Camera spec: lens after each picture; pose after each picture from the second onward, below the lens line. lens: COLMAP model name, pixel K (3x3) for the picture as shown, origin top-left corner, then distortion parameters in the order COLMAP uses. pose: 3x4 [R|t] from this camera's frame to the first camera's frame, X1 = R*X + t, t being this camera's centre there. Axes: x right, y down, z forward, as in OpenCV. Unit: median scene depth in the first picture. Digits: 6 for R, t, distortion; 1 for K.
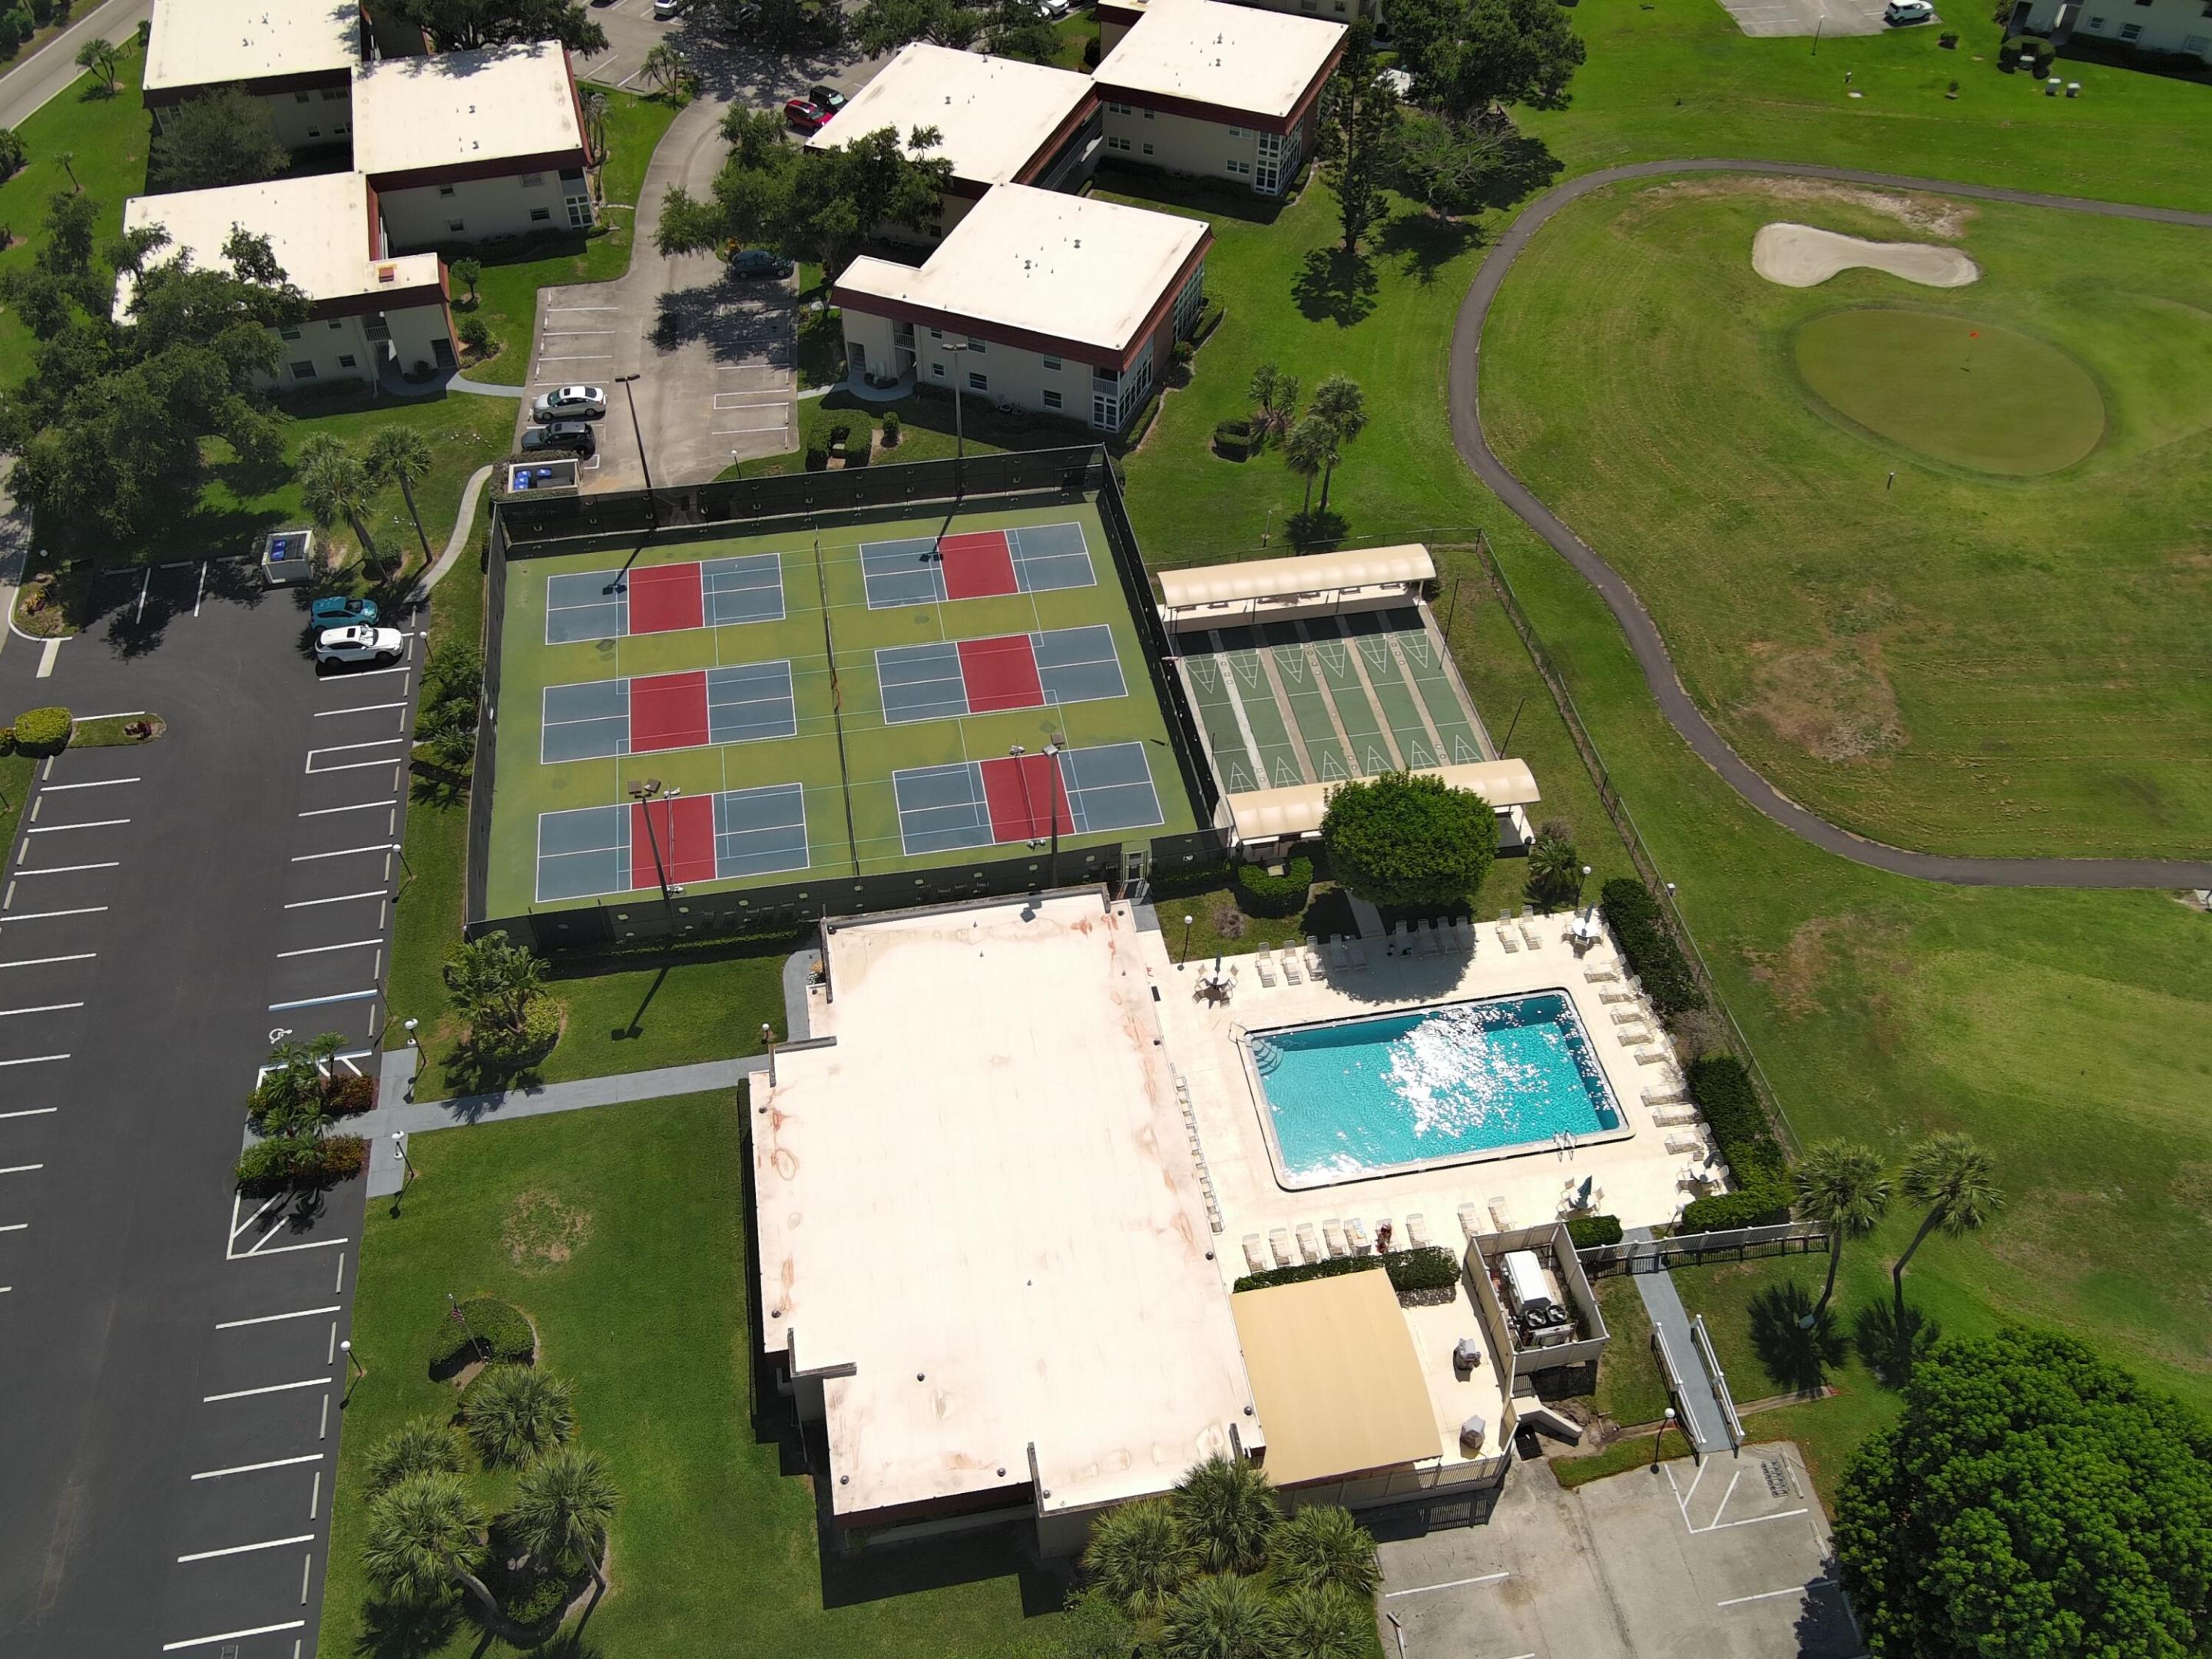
lens RADIAL K [[1814.9, 0, 1102.5], [0, 1814.9, 832.5], [0, 0, 1]] dist [0.019781, -0.041119]
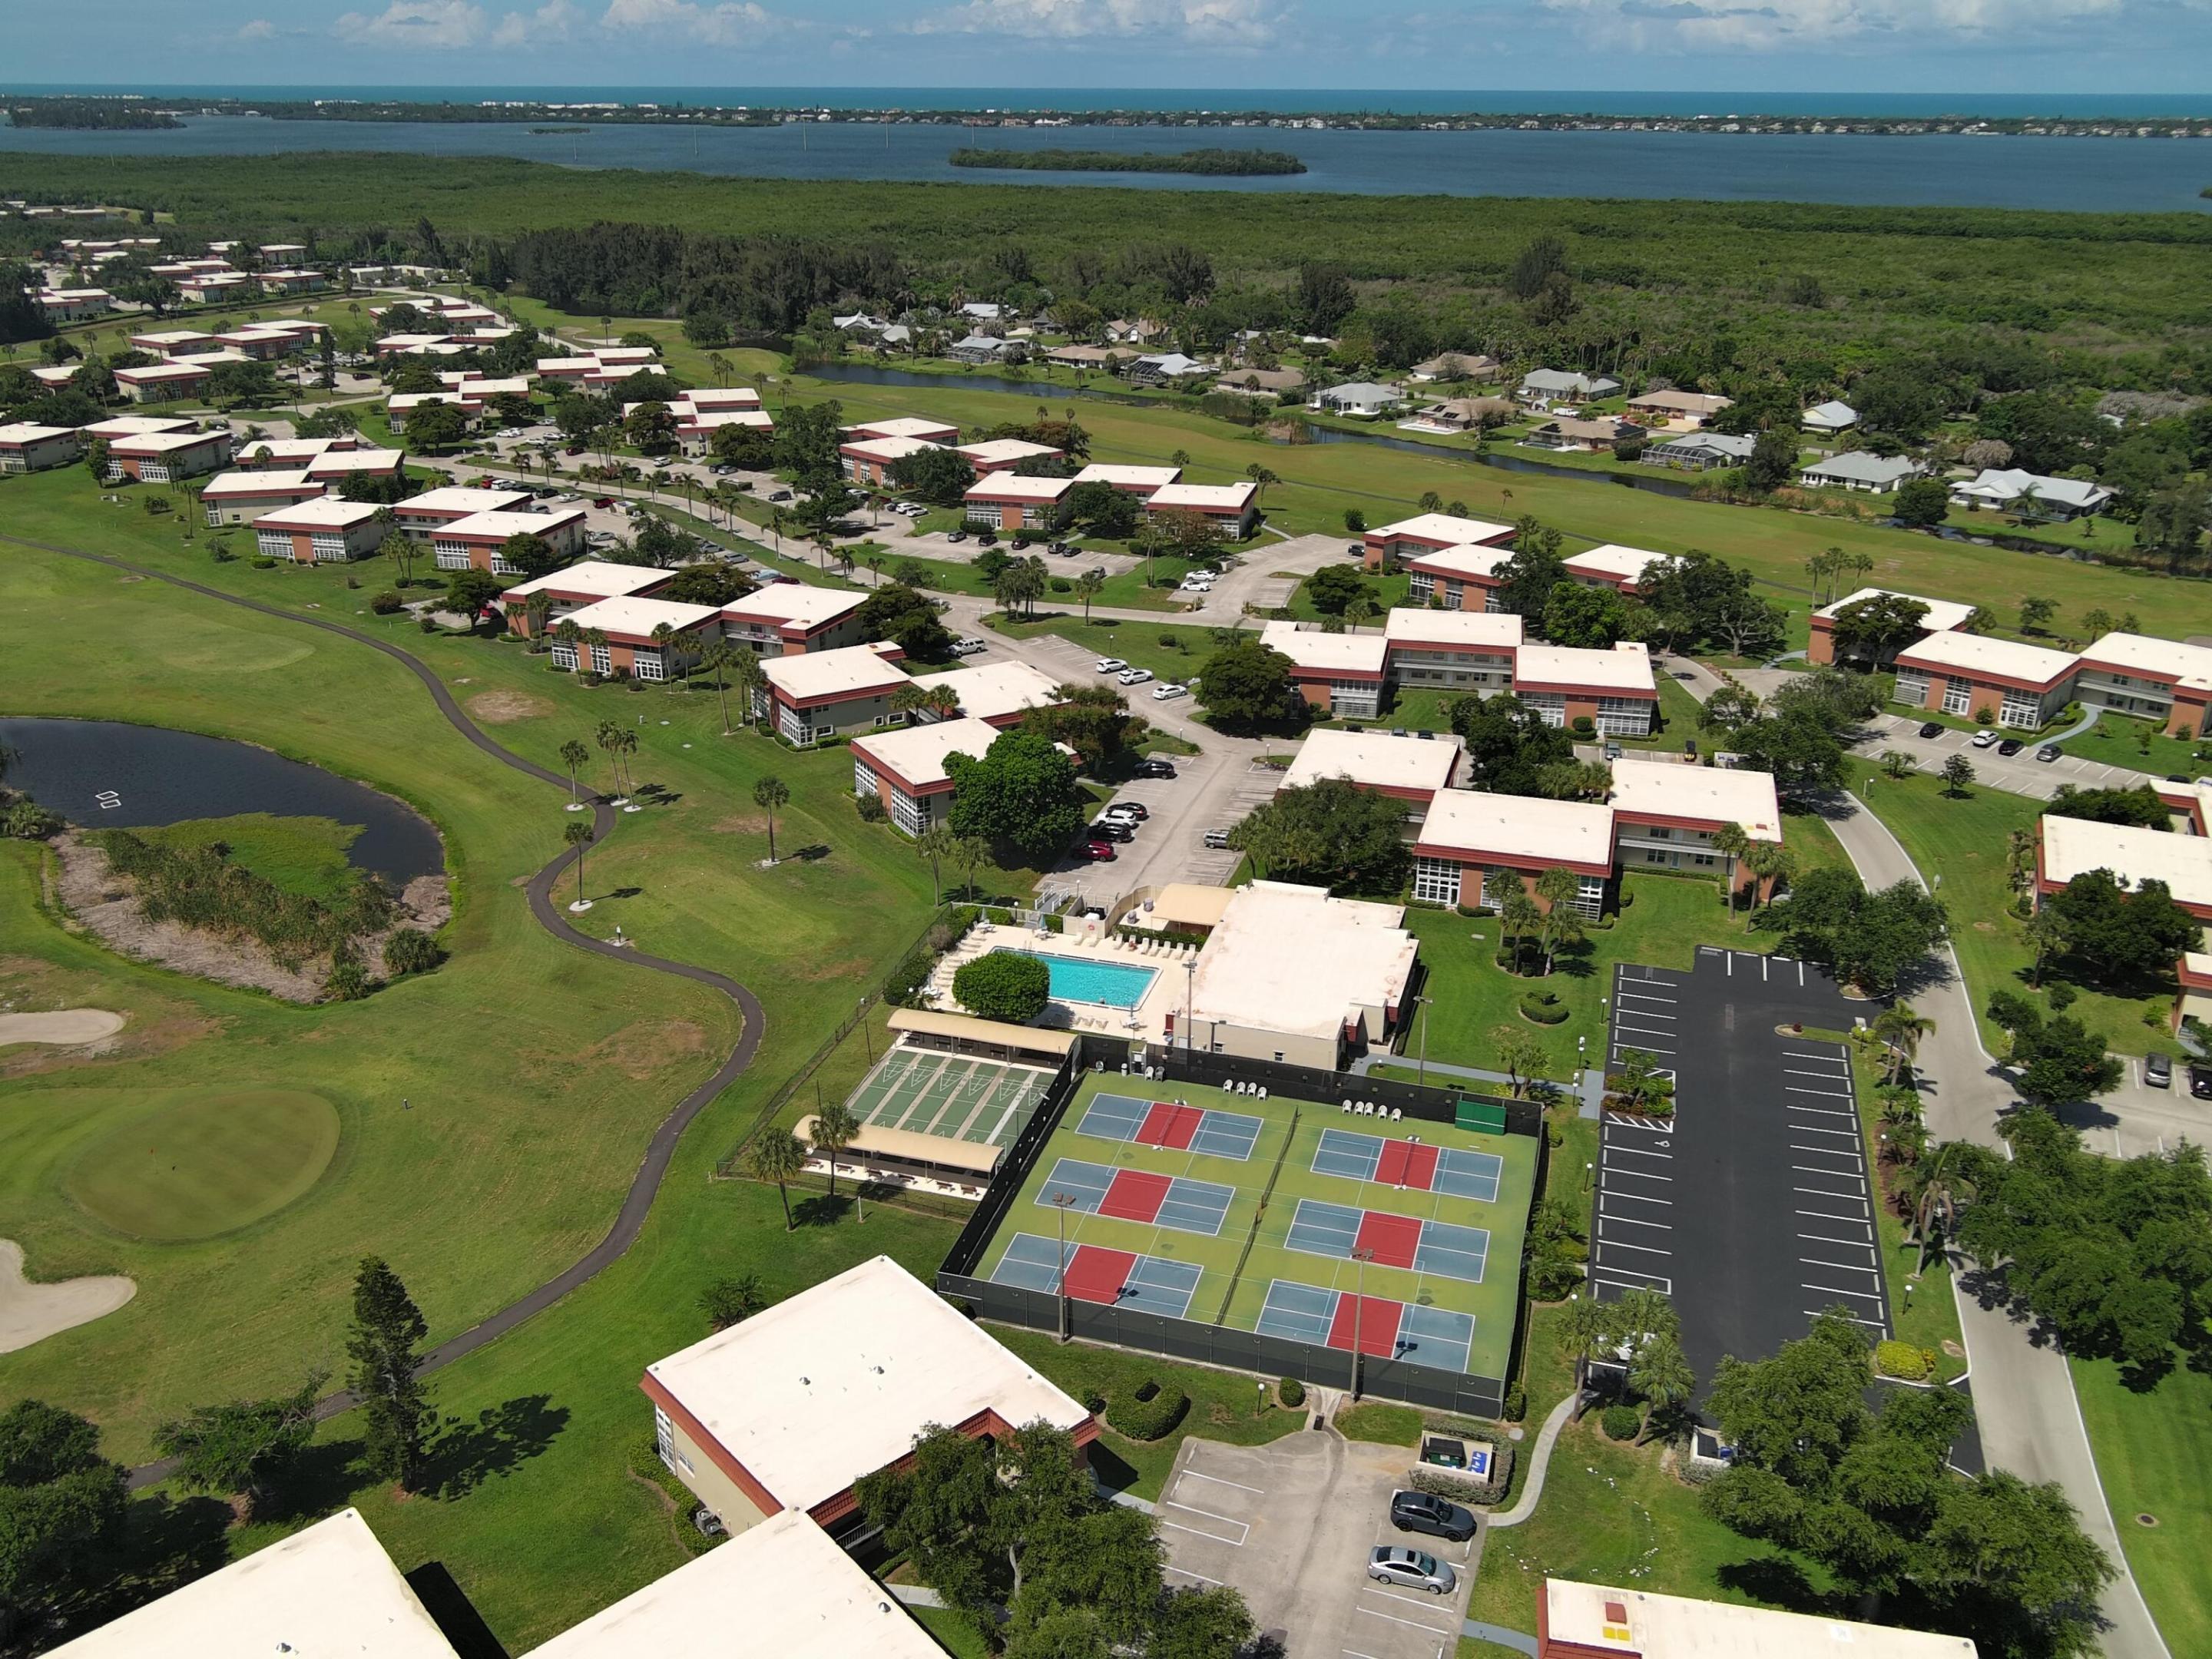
lens RADIAL K [[1814.9, 0, 1102.5], [0, 1814.9, 832.5], [0, 0, 1]] dist [0.019781, -0.041119]
pose [[-0.890893, -0.186446, 0.414183, -0.512886], [0.325459, 0.374045, 0.868428, -1.288909], [-0.316838, 0.908476, -0.272554, 1.101805]]
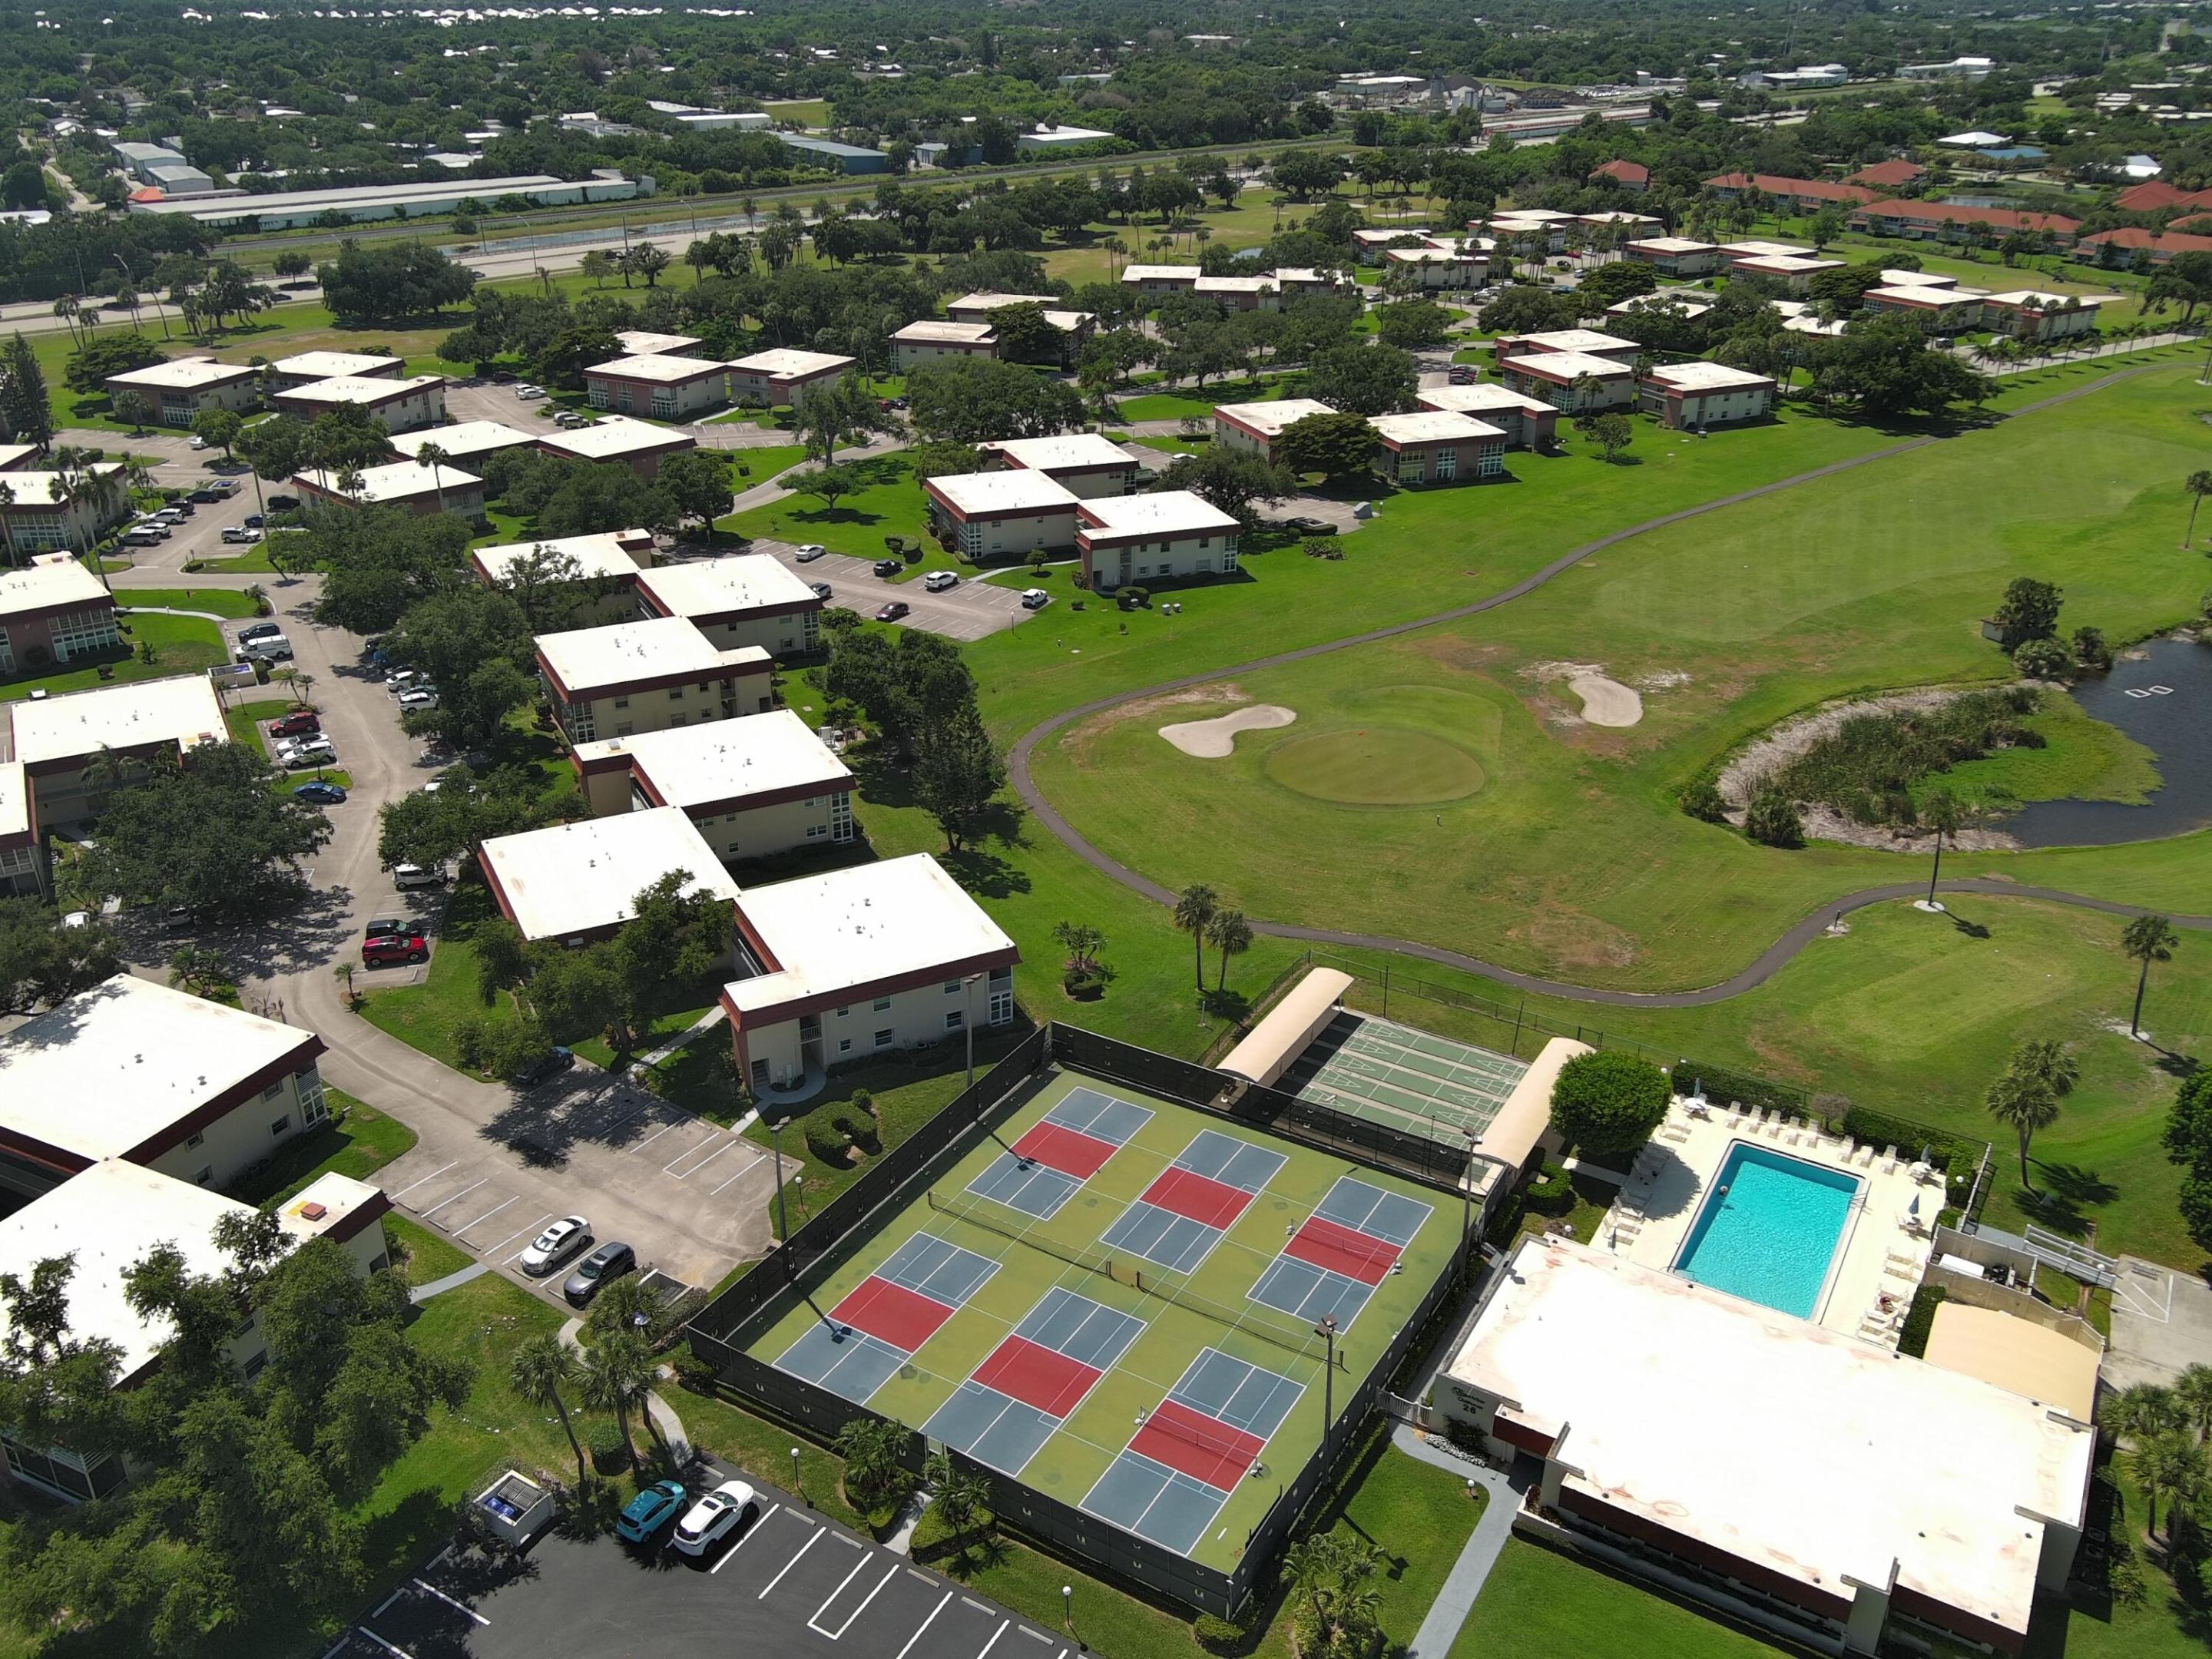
lens RADIAL K [[1814.9, 0, 1102.5], [0, 1814.9, 832.5], [0, 0, 1]] dist [0.019781, -0.041119]
pose [[0.660524, -0.330888, 0.673959, -0.750176], [0.552869, 0.821689, -0.138429, -0.146231], [-0.507981, 0.464047, 0.725683, 0.121535]]
